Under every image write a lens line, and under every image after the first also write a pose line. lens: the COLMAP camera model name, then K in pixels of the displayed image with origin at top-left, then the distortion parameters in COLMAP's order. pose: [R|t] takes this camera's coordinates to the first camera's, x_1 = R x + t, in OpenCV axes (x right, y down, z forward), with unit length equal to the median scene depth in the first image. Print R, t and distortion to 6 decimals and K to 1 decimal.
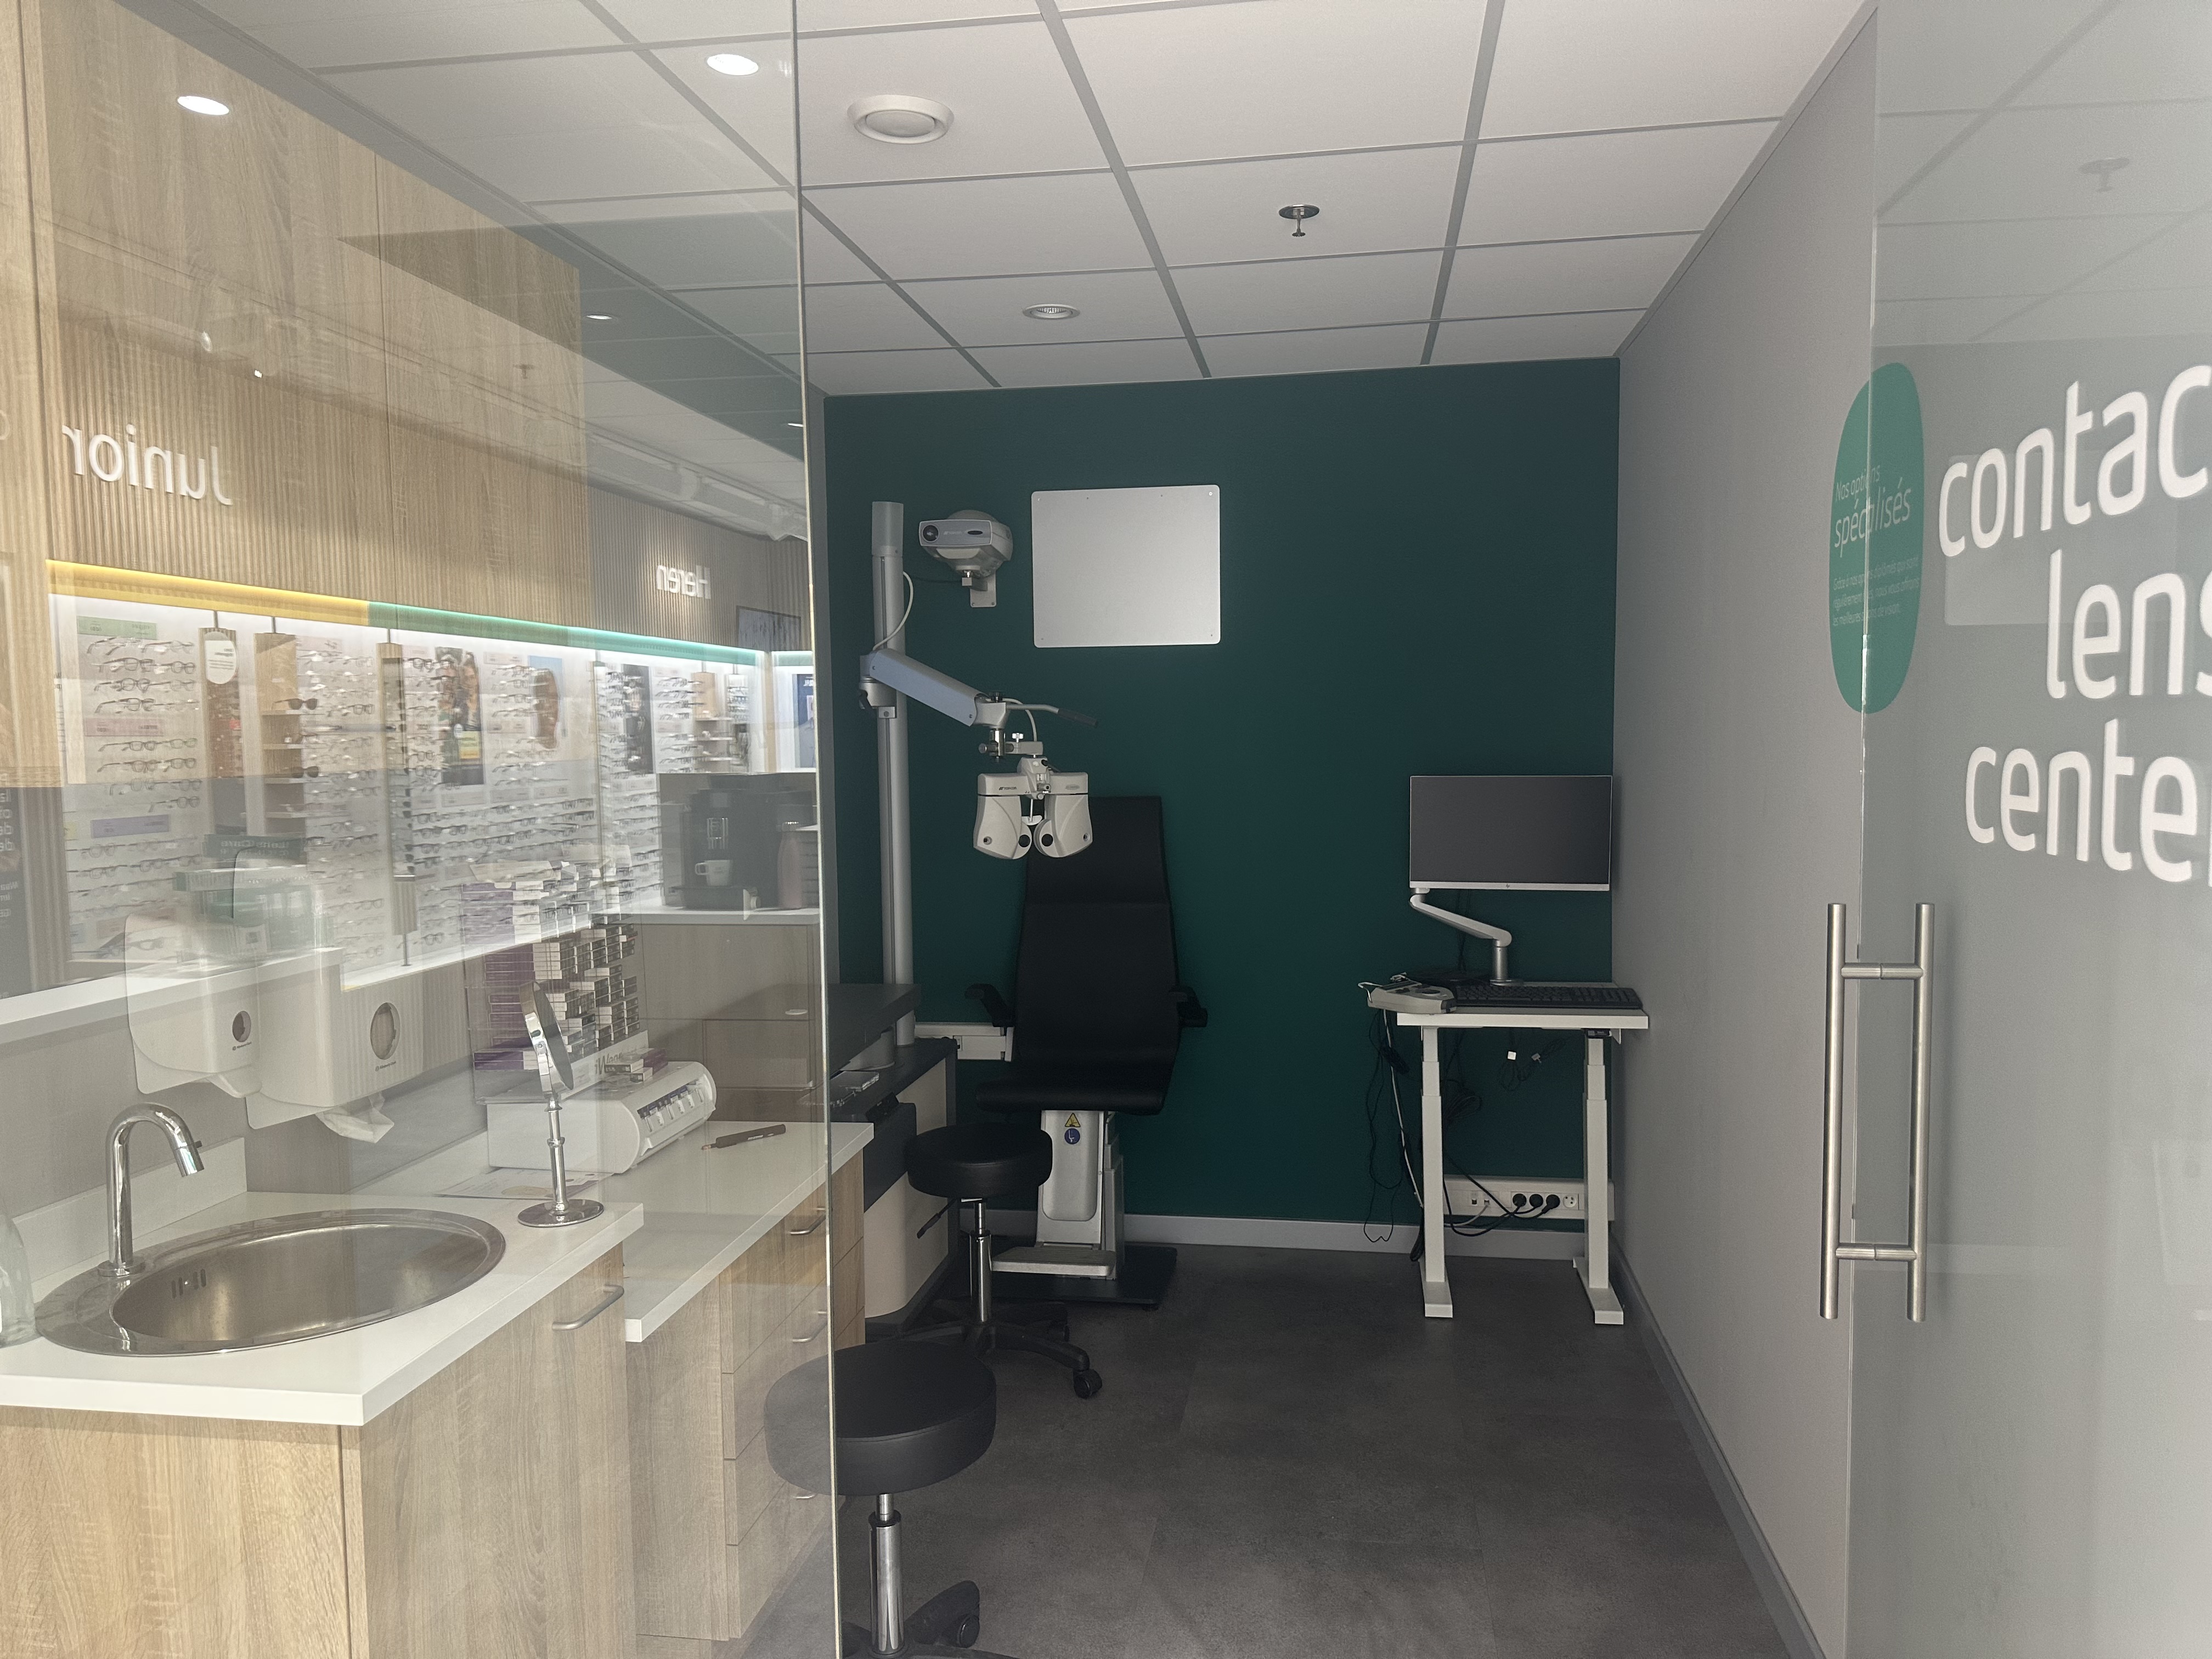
lens RADIAL K [[1570.4, 0, 1120.1], [0, 1570.4, 839.7], [0, 0, 1]] dist [0.046408, -0.047014]
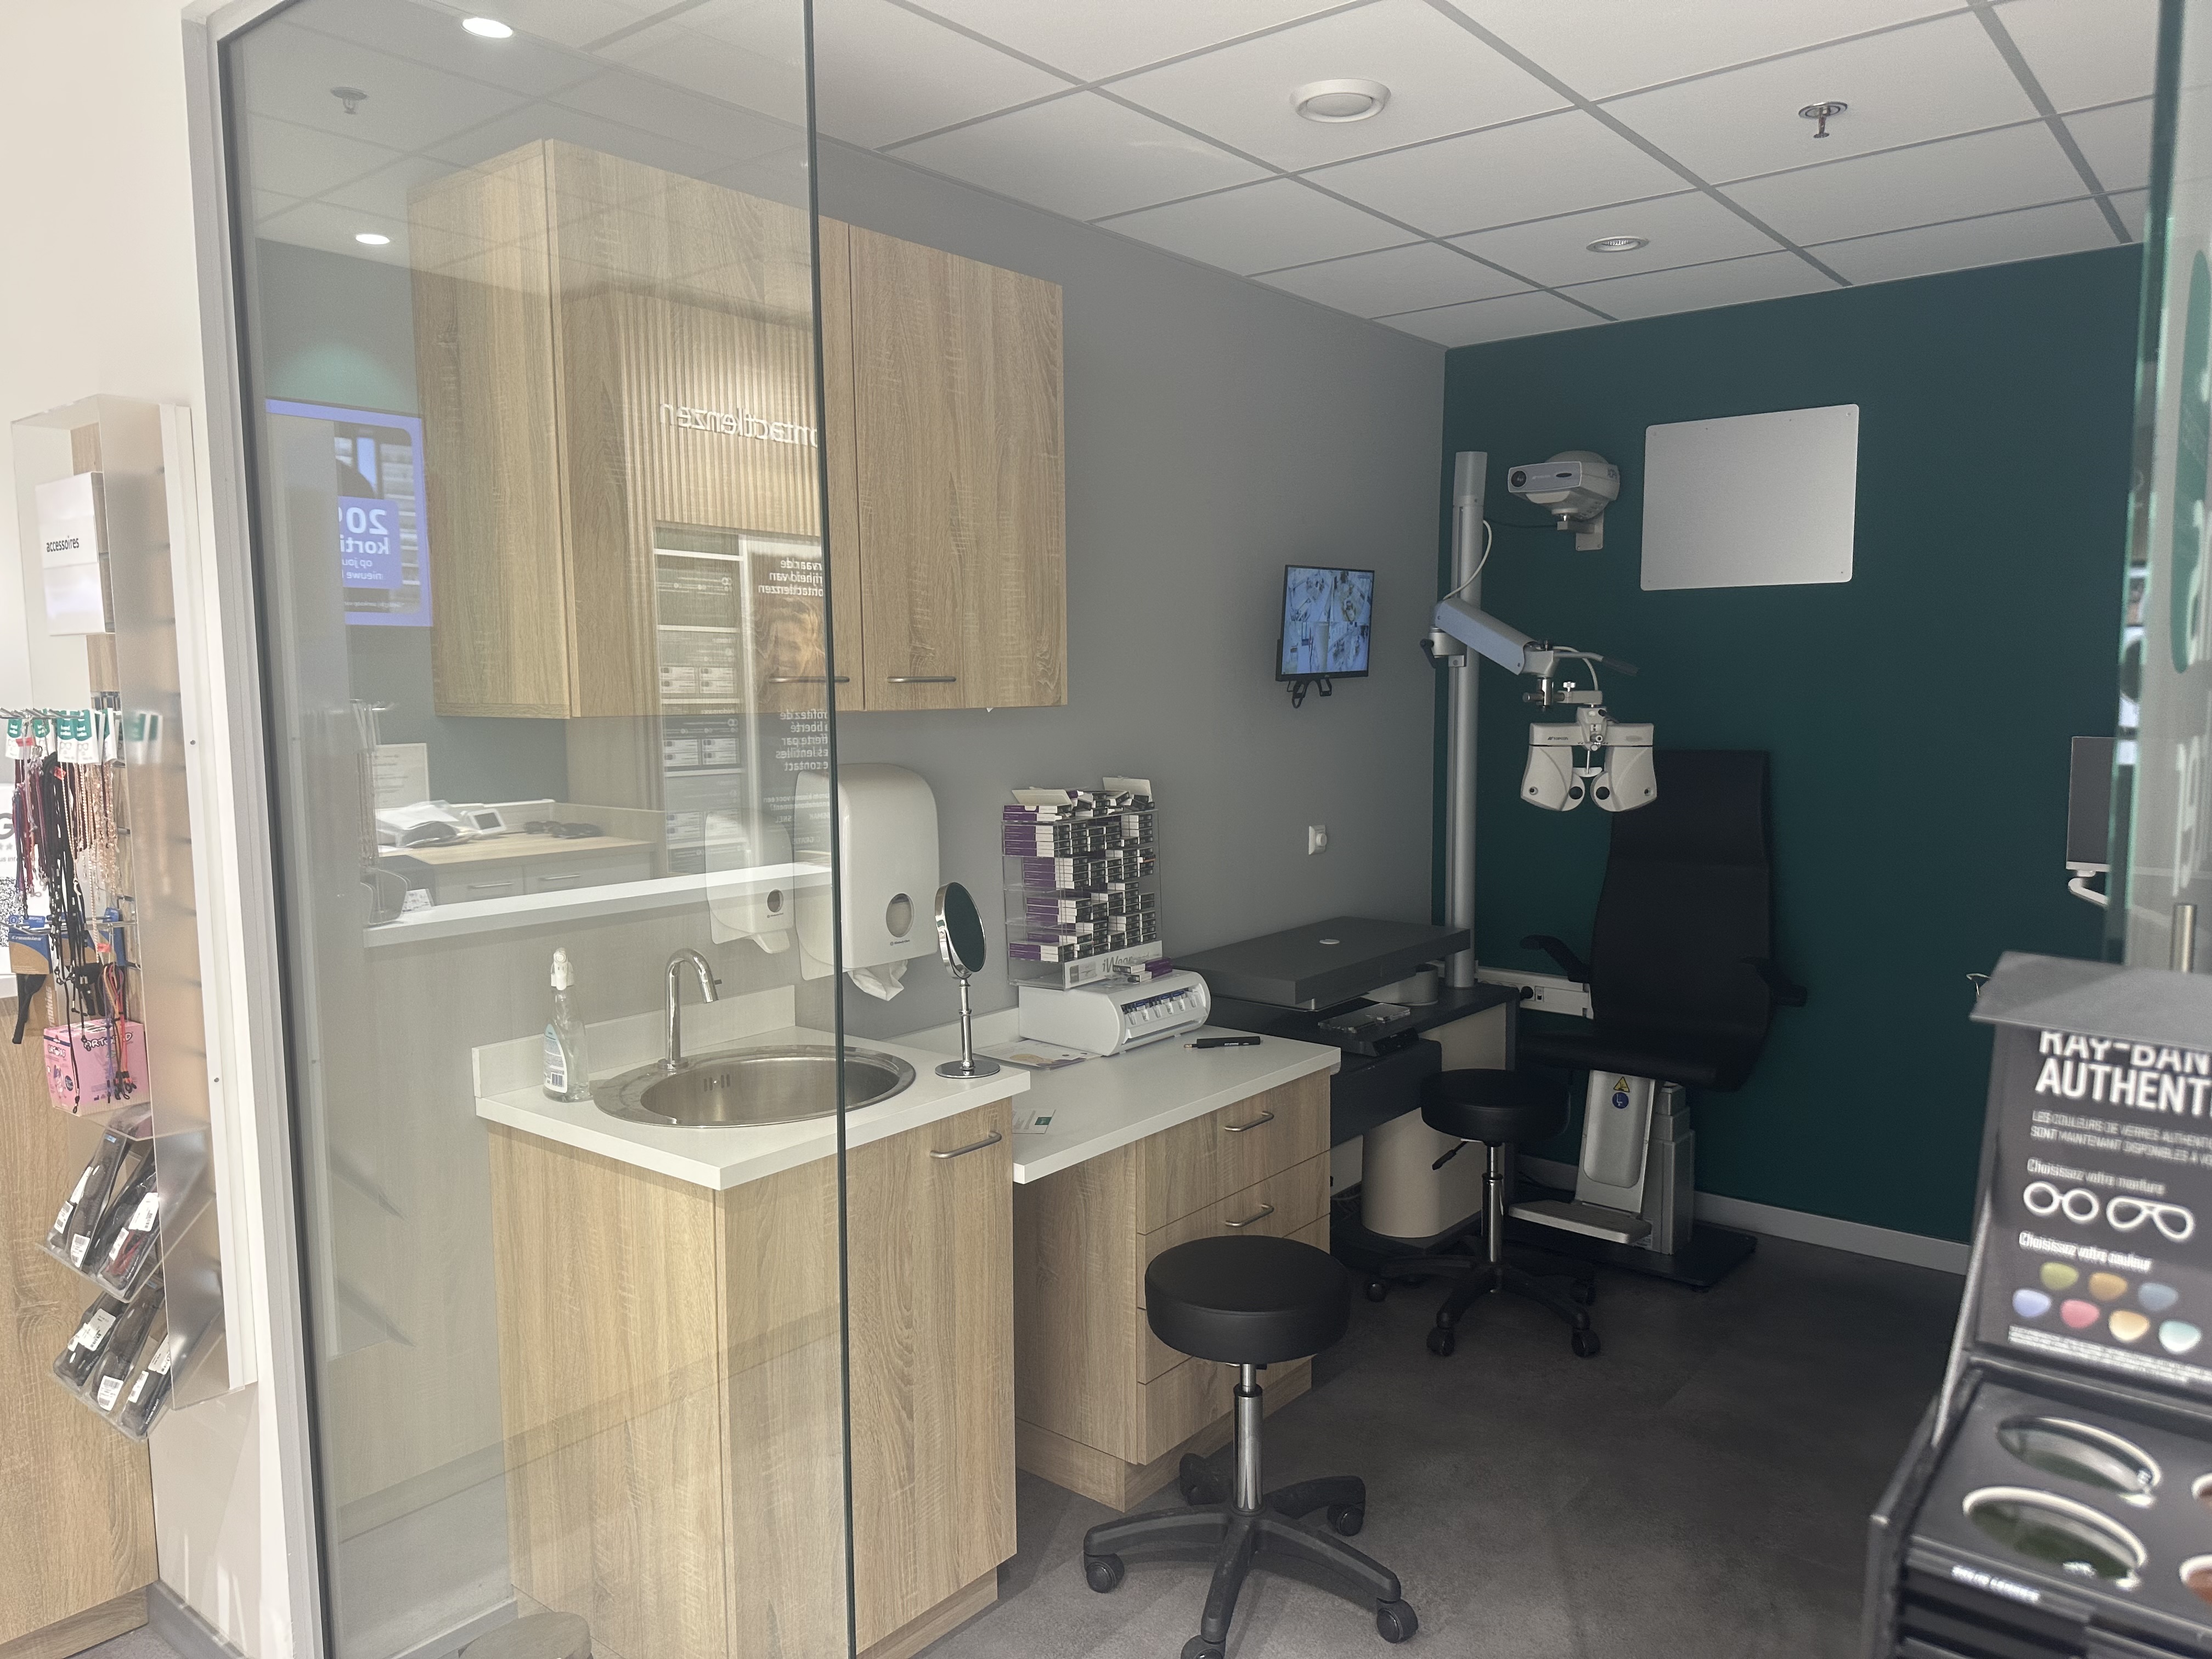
lens RADIAL K [[1570.4, 0, 1096.8], [0, 1570.4, 843.0], [0, 0, 1]] dist [0.046408, -0.047014]
pose [[0.861176, 0.061642, -0.504555, 0.177113], [-0.041854, 0.997848, 0.050471, -0.004662], [0.506581, -0.022347, 0.861903, -0.002751]]
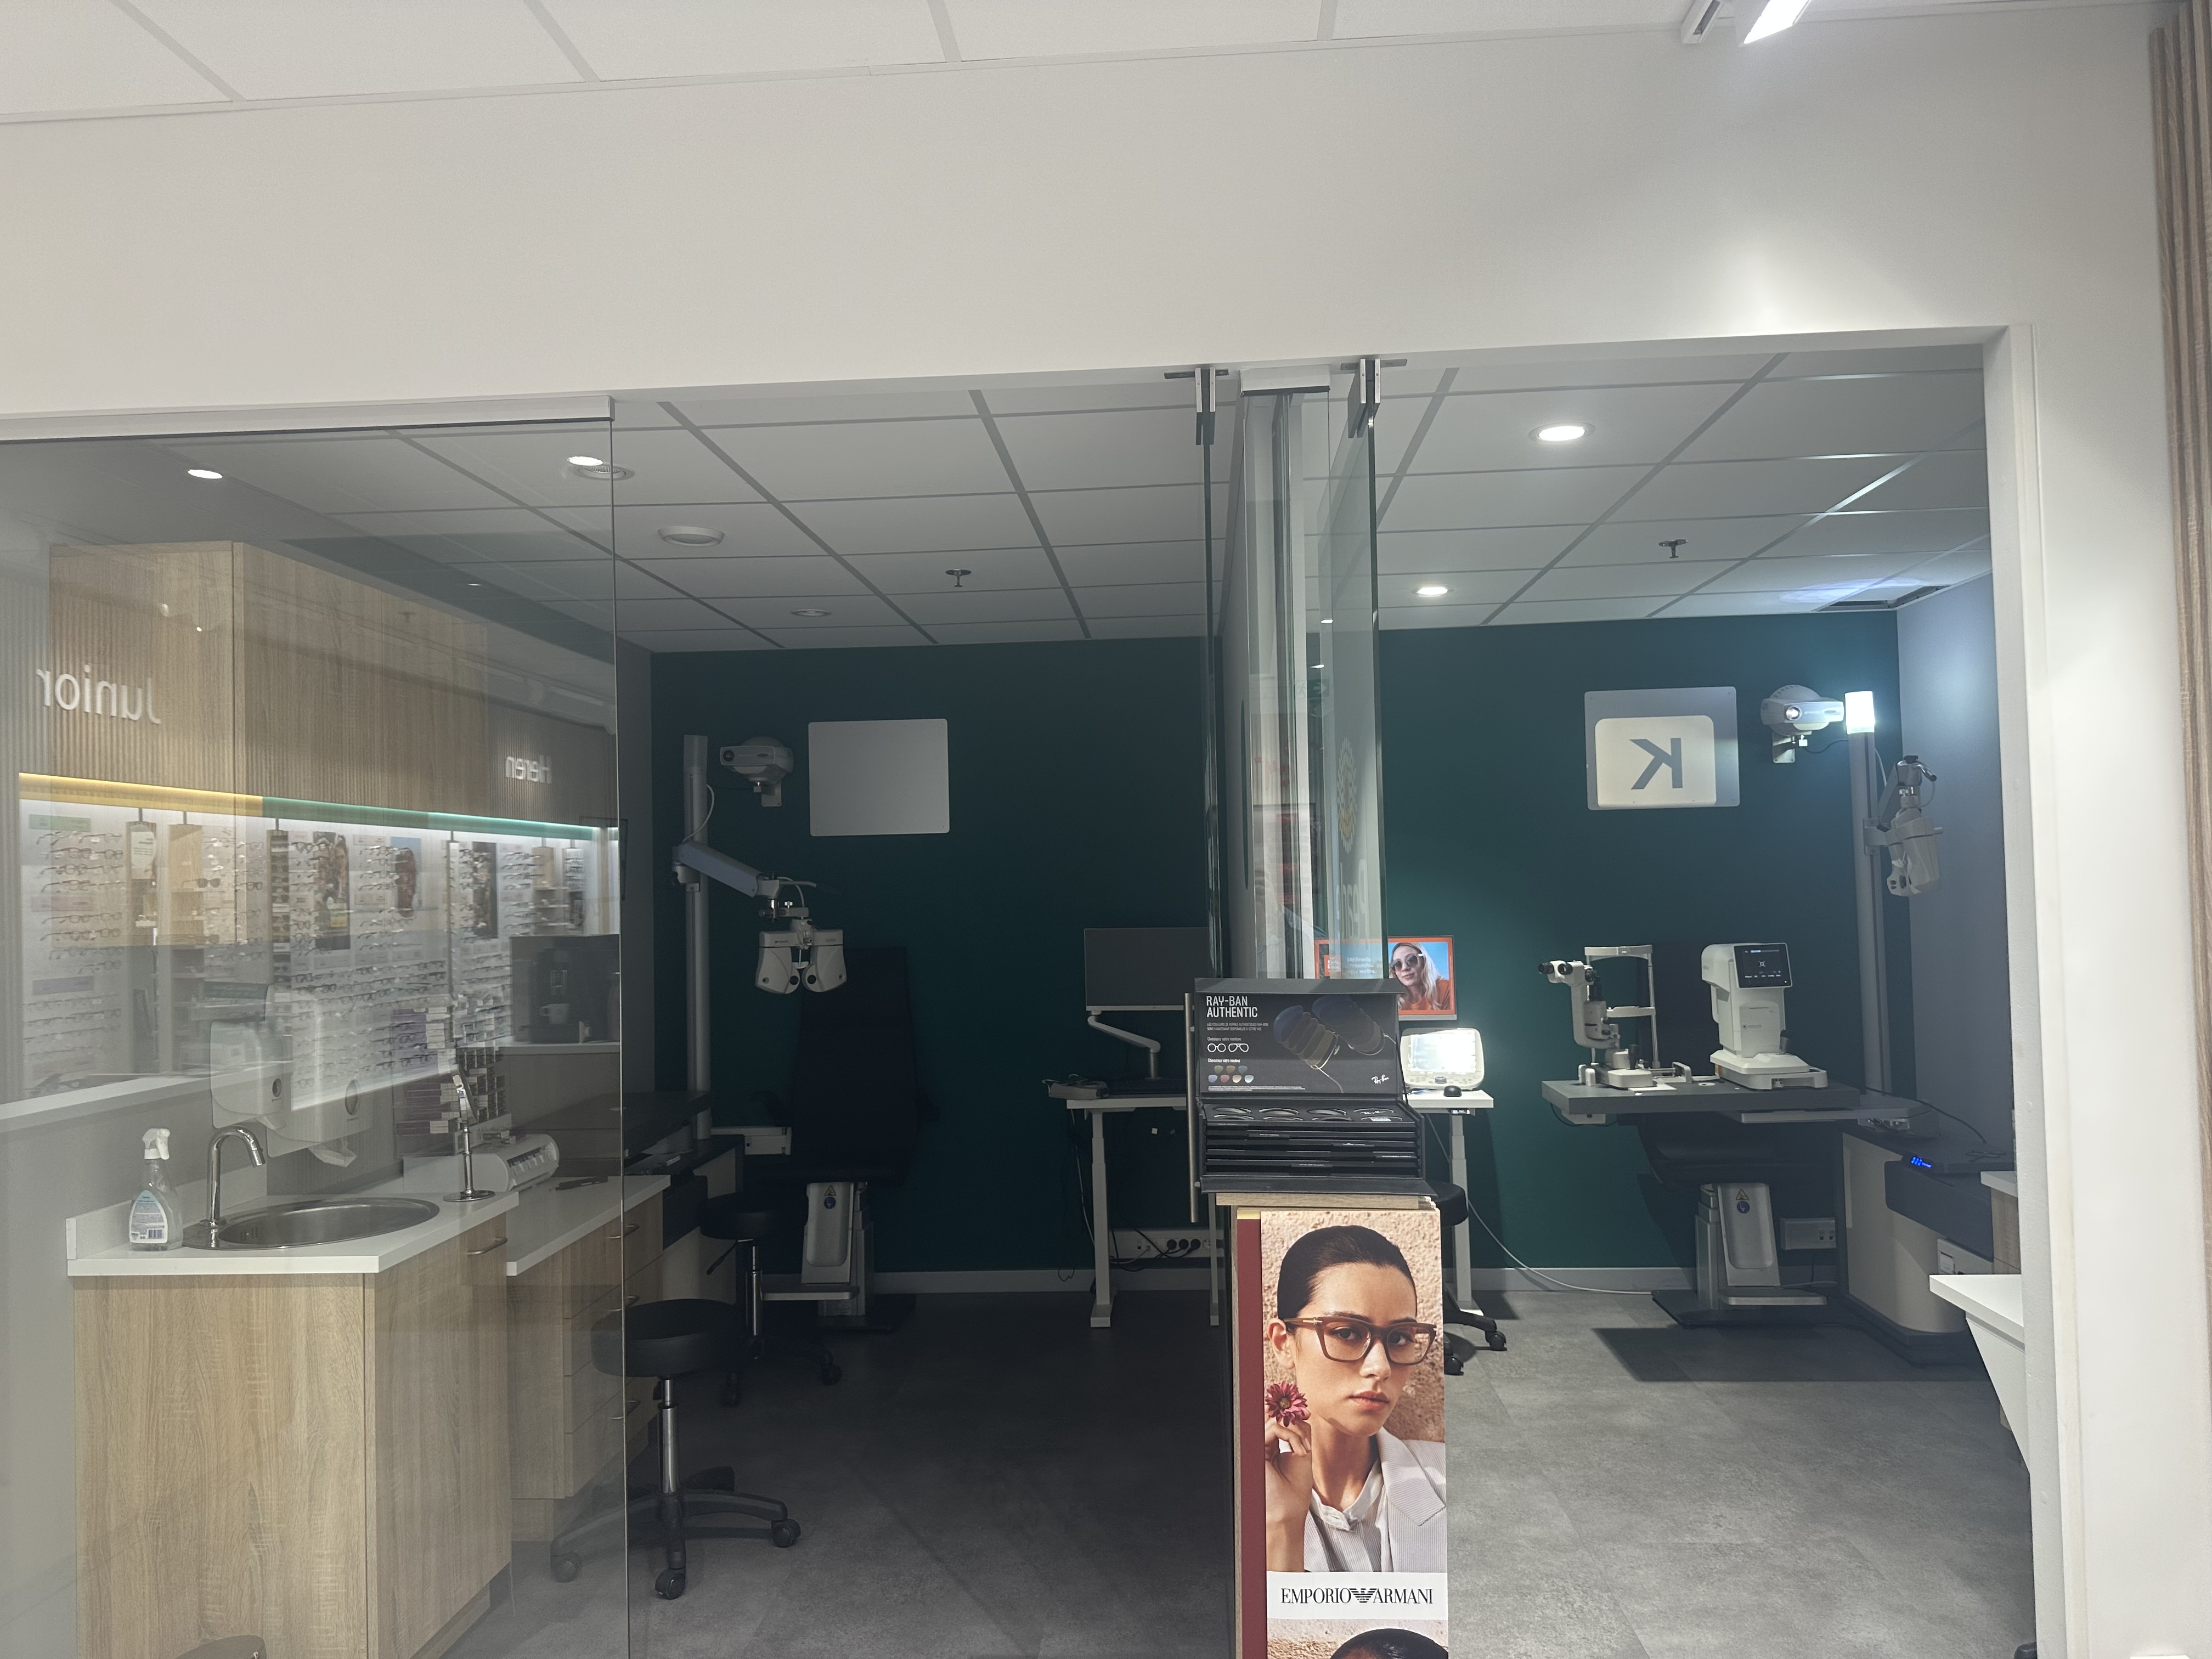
lens RADIAL K [[1570.4, 0, 1125.9], [0, 1570.4, 812.2], [0, 0, 1]] dist [0.046408, -0.047014]
pose [[0.994797, -0.005020, 0.101751, 0.087191], [0.016940, 0.993032, -0.116624, 0.020173], [-0.100457, 0.117741, 0.987950, -0.398437]]
